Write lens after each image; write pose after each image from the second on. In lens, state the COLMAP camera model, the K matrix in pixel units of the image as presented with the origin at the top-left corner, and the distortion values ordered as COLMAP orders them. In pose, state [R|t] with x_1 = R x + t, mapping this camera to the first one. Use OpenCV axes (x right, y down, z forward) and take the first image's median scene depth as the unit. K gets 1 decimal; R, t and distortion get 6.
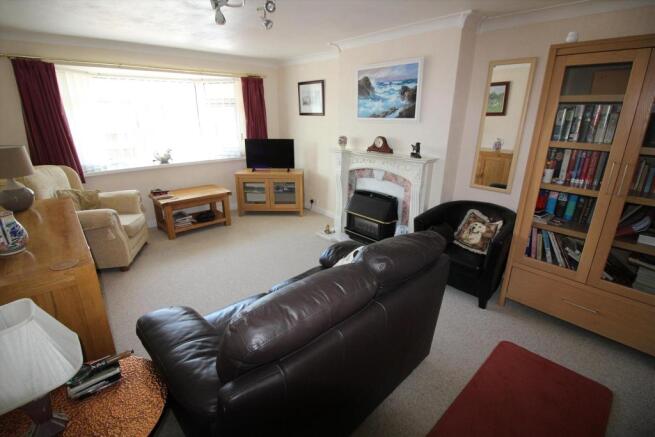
lens RADIAL K [[307.3, 0, 325.7], [0, 307.3, 214.0], [0, 0, 1]] dist [-0.013535, -0.001168]
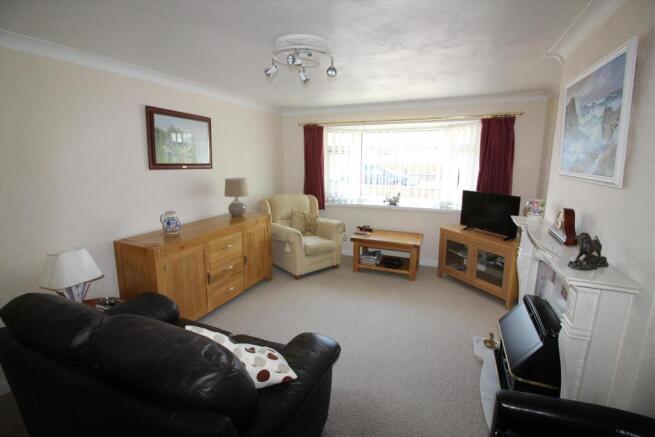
lens RADIAL K [[307.3, 0, 325.7], [0, 307.3, 214.0], [0, 0, 1]] dist [-0.013535, -0.001168]
pose [[0.409714, 0.159257, -0.898205, 0.387474], [-0.282497, 0.958389, 0.041068, -0.125047], [0.867369, 0.236914, 0.437655, 0.366250]]
